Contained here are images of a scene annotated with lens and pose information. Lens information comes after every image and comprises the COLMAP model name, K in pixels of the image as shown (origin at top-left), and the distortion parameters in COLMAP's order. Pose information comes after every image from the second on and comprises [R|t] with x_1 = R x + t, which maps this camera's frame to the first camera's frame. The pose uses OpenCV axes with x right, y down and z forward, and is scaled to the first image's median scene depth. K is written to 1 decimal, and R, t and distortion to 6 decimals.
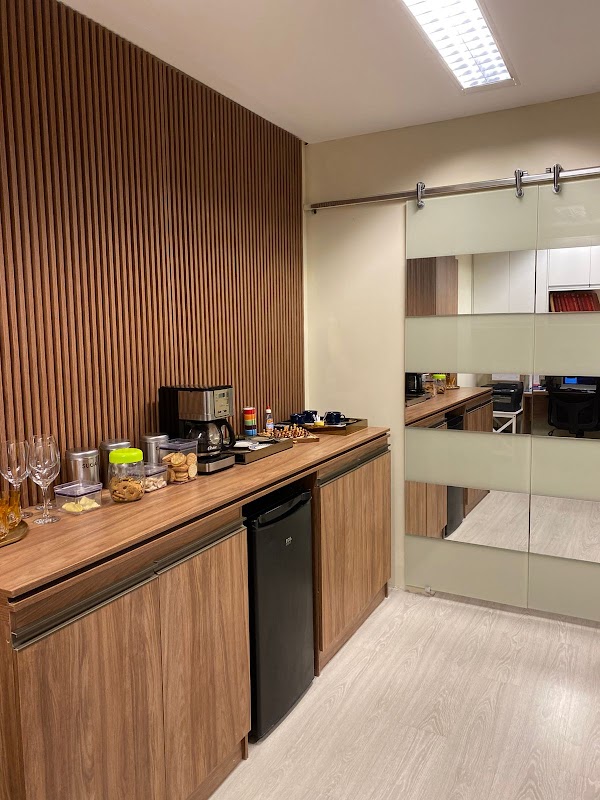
lens RADIAL K [[637.2, 0, 300.0], [0, 637.2, 400.0], [0, 0, 1]] dist [-0.005644, -0.002946]
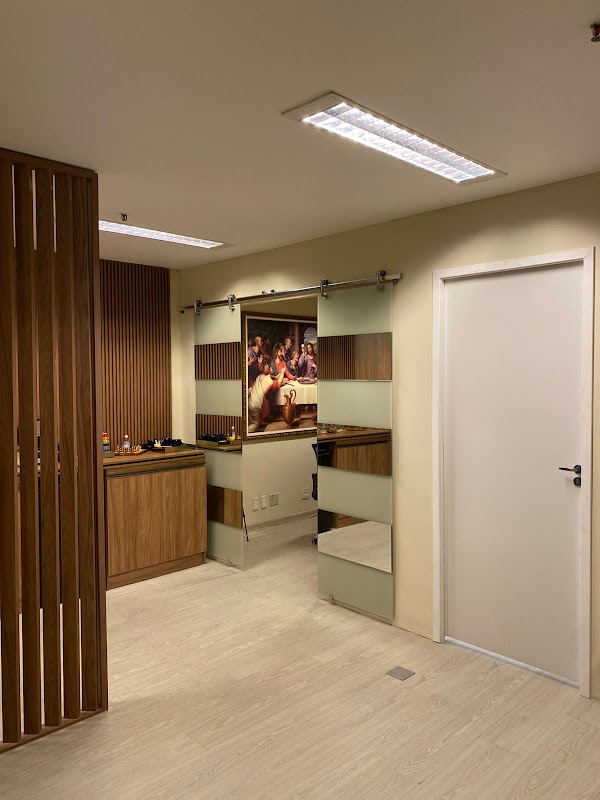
lens RADIAL K [[615.2, 0, 300.0], [0, 615.2, 400.0], [0, 0, 1]] dist [0.000333, -0.000038]
pose [[0.960739, 0.028410, -0.275996, 0.752424], [-0.047577, 0.996879, -0.062999, 0.002139], [0.273345, 0.073657, 0.959092, -0.368316]]
